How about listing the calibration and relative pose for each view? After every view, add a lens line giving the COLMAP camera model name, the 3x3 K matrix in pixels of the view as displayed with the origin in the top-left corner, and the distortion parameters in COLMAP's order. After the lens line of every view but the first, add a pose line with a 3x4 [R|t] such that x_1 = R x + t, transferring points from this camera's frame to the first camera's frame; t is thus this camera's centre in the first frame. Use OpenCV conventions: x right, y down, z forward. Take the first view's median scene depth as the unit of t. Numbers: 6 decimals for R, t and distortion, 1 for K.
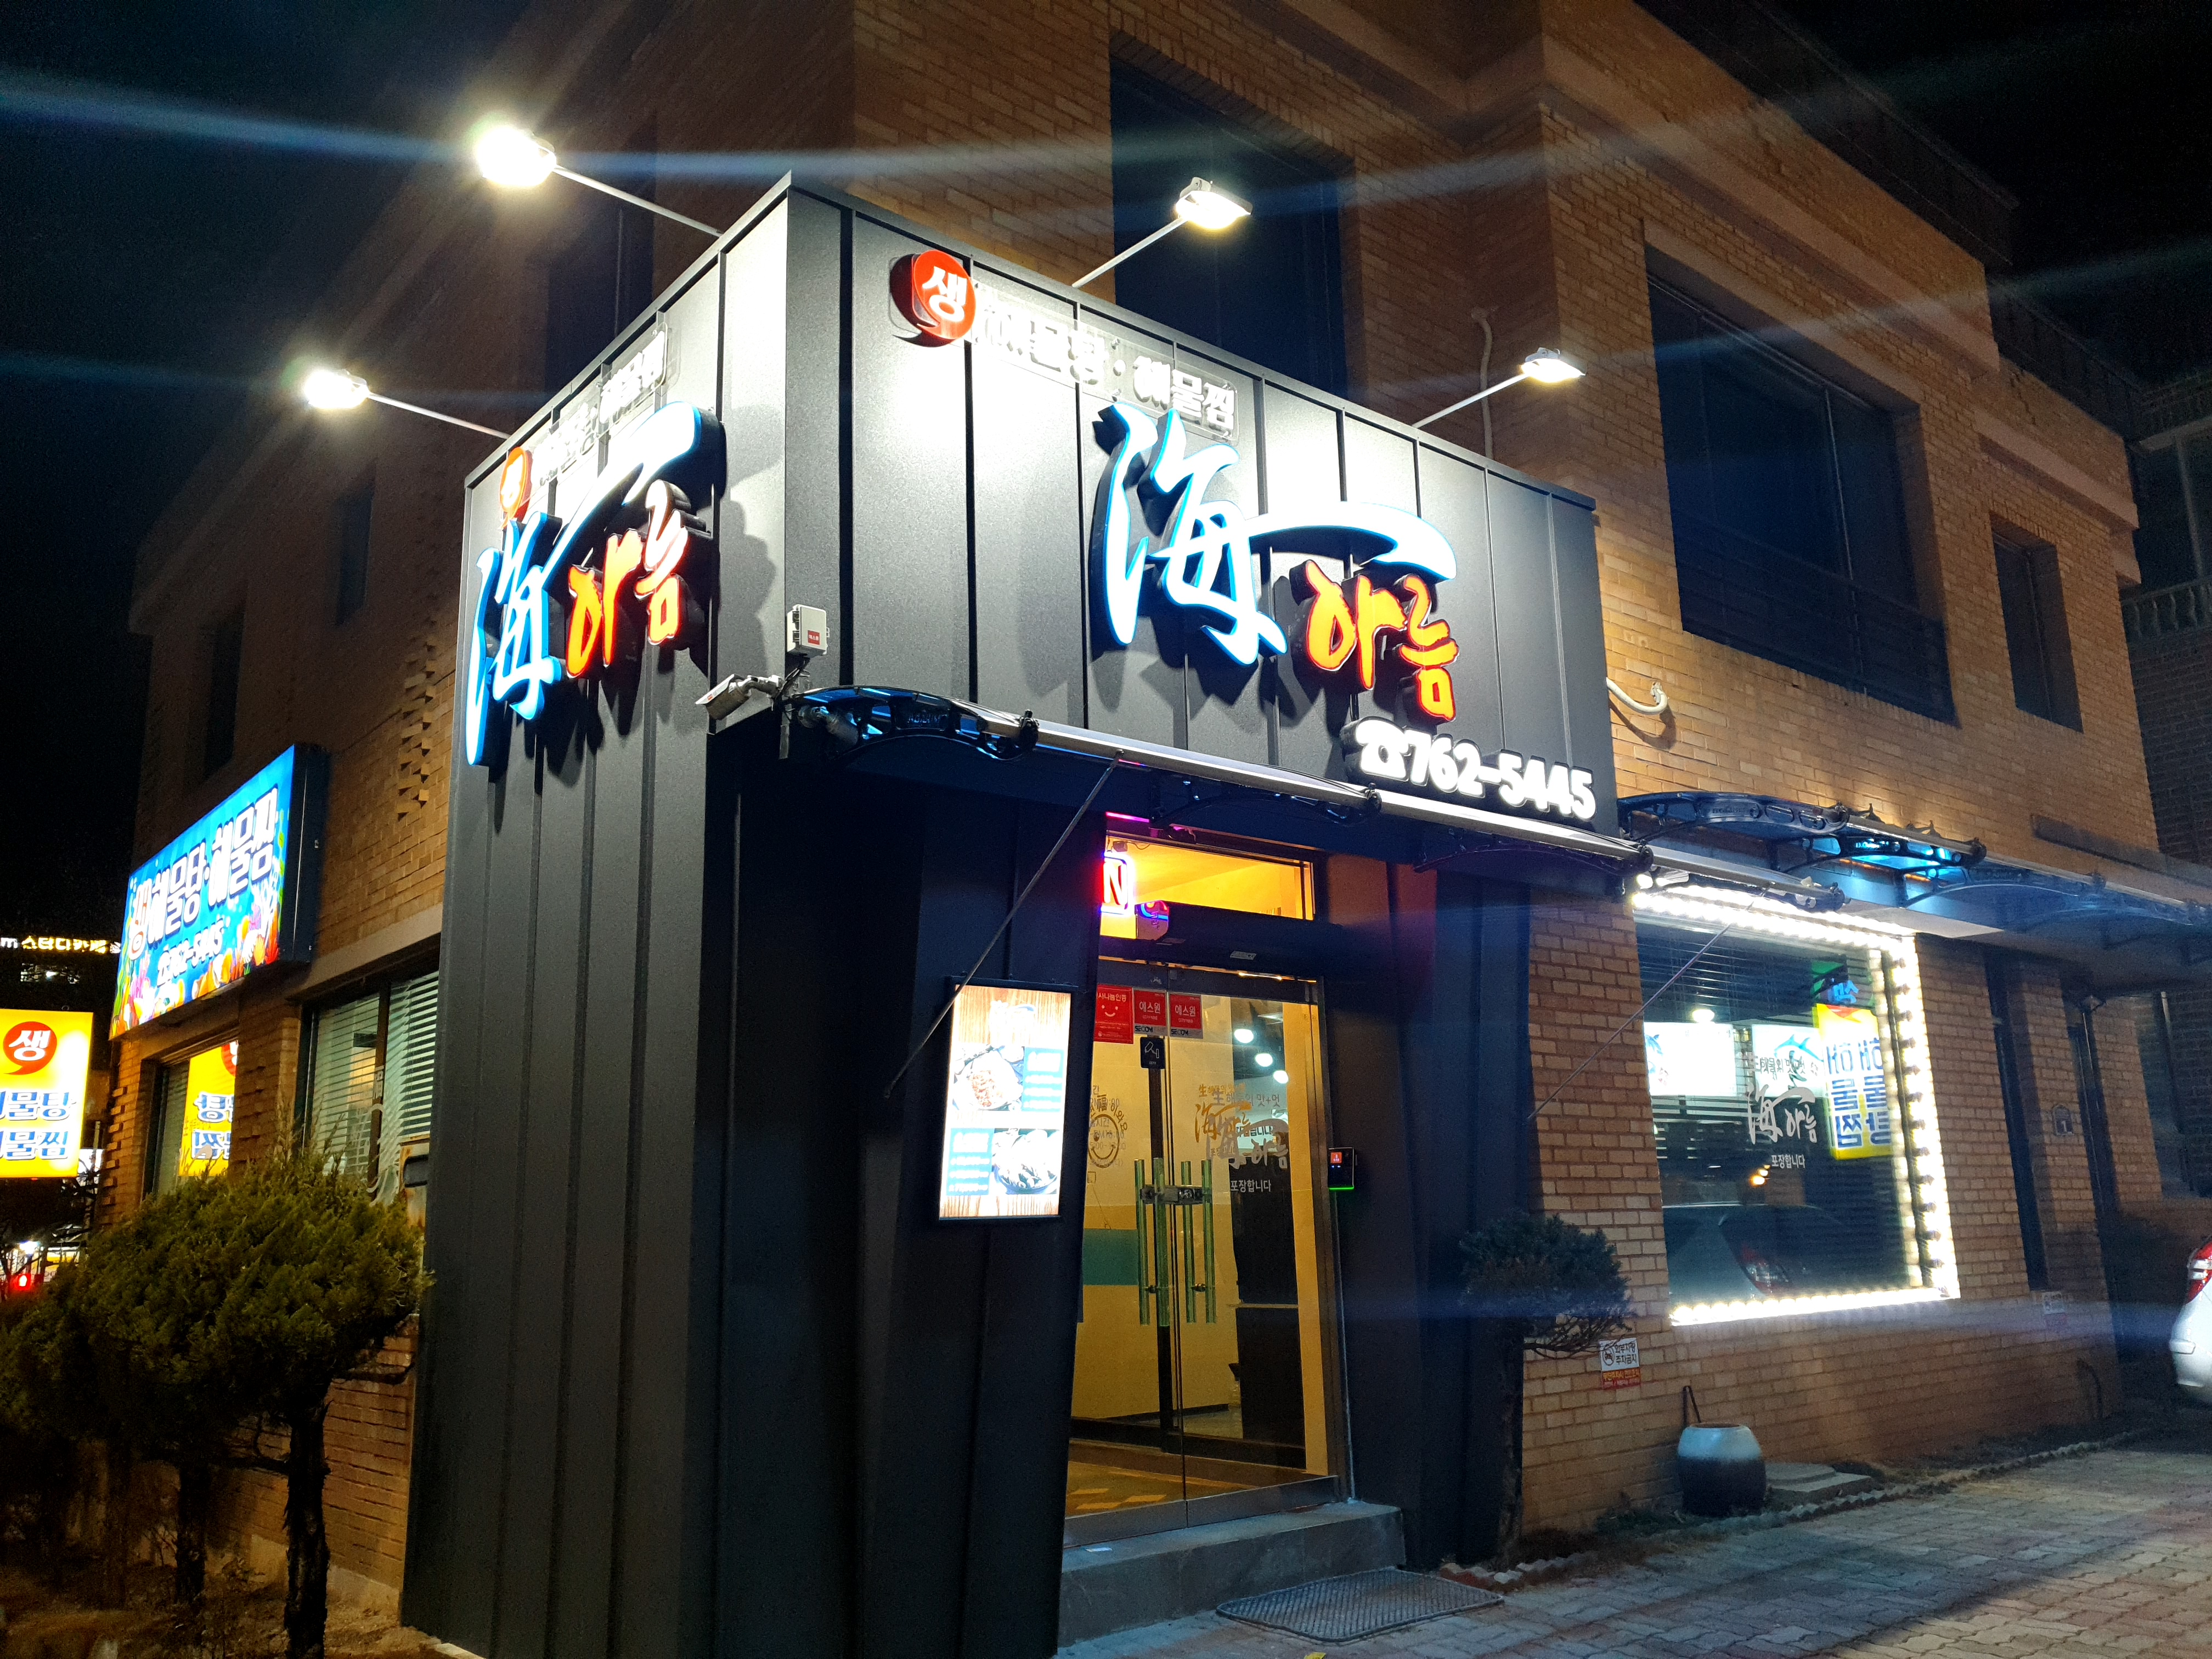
lens RADIAL K [[1699.7, 0, 1105.6], [0, 1699.7, 829.5], [0, 0, 1]] dist [-0.003910, -0.006437]
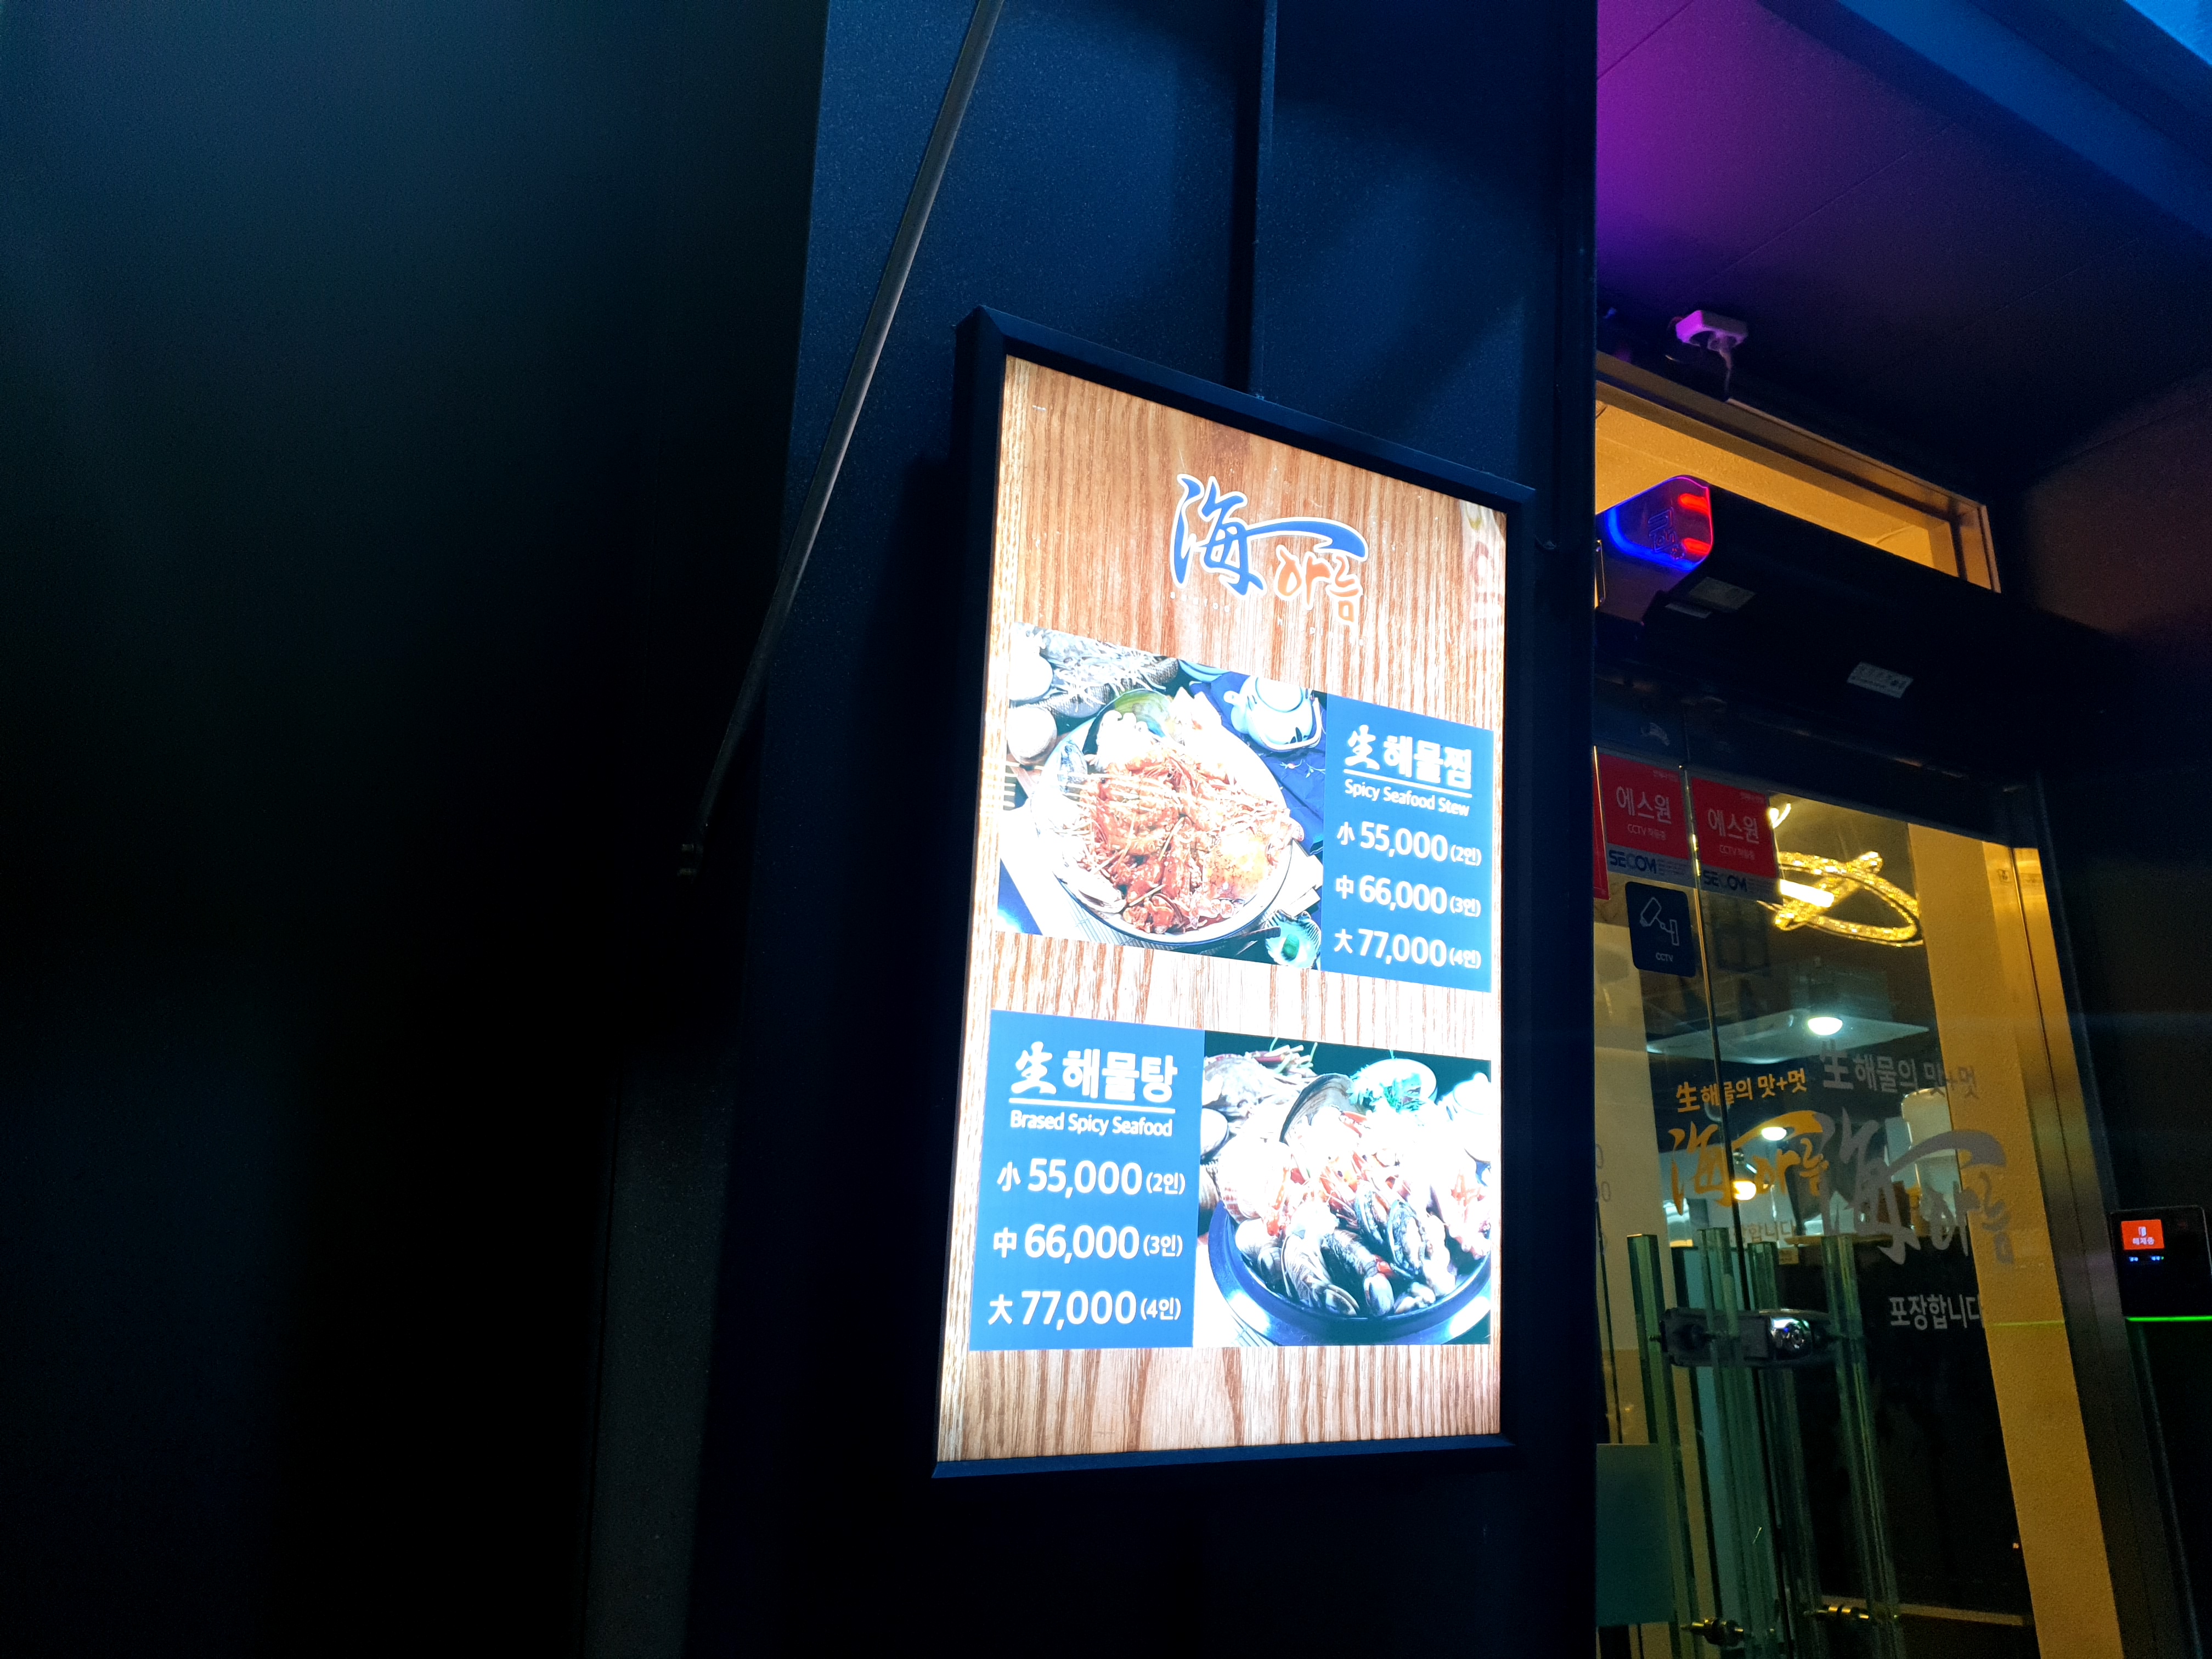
lens RADIAL K [[1699.7, 0, 1101.0], [0, 1699.7, 831.8], [0, 0, 1]] dist [-0.003910, -0.006437]
pose [[0.990127, -0.033783, -0.136039, -0.047798], [0.024112, 0.997104, -0.072124, 0.163994], [0.138081, 0.068132, 0.988075, 0.774759]]
